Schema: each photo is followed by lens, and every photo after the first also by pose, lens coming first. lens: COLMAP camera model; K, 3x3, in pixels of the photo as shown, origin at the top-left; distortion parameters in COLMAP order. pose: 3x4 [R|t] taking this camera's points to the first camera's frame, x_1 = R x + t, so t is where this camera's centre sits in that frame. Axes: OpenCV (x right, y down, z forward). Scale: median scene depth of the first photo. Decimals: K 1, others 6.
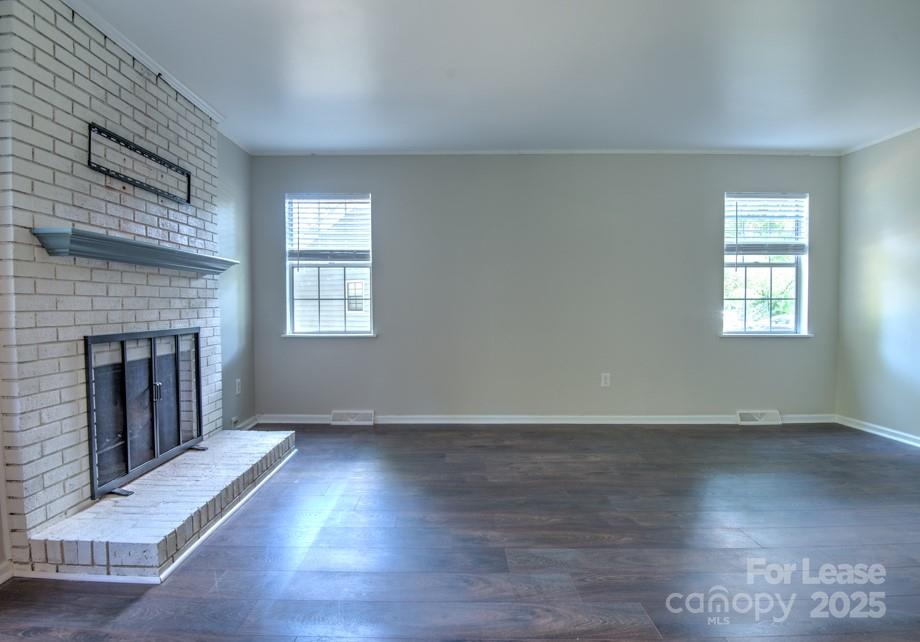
lens RADIAL K [[476.9, 0, 443.8], [0, 476.9, 325.1], [0, 0, 1]] dist [0.001659, -0.024705]
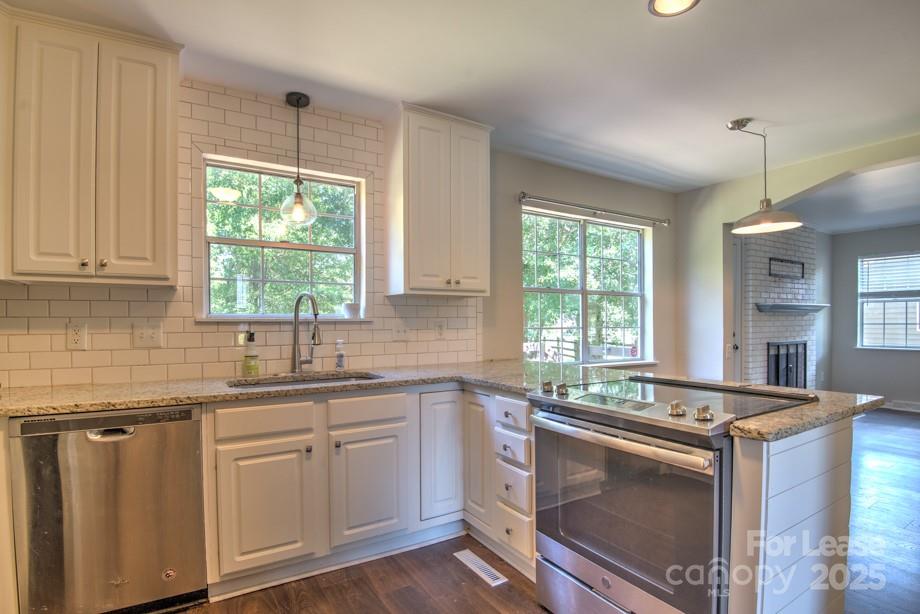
lens RADIAL K [[458.8, 0, 473.8], [0, 458.8, 328.5], [0, 0, 1]] dist [-0.031758, -0.000653]
pose [[0.539484, 0.008043, -0.841958, 0.379214], [-0.027973, 0.999574, -0.008375, 0.011657], [0.841531, 0.028071, 0.539478, -1.425526]]
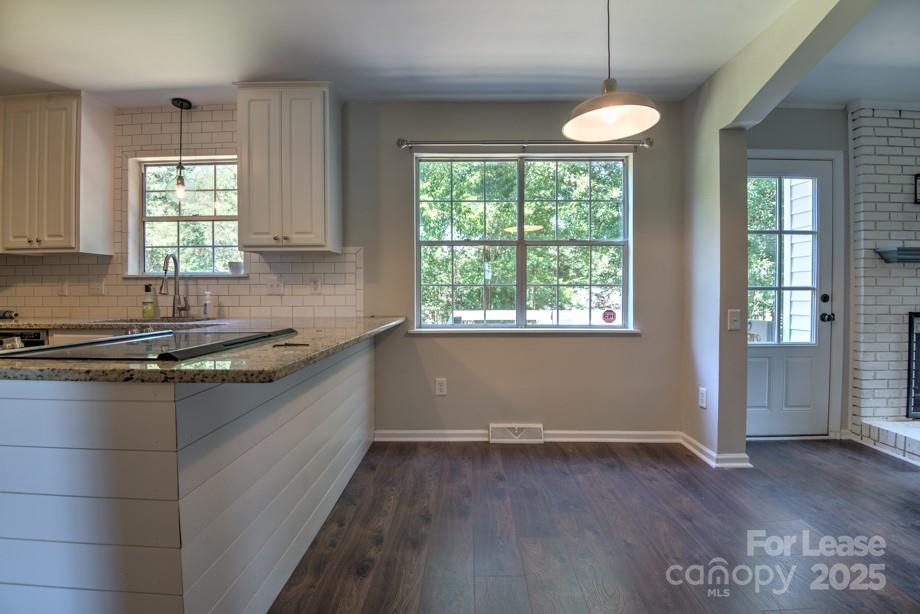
lens RADIAL K [[433.2, 0, 463.2], [0, 433.2, 298.0], [0, 0, 1]] dist [-0.043094, -0.000588]
pose [[0.002489, 0.014643, -0.999890, 0.518530], [-0.037234, 0.999201, 0.014540, 0.010666], [0.999303, 0.037194, 0.003032, -0.417220]]
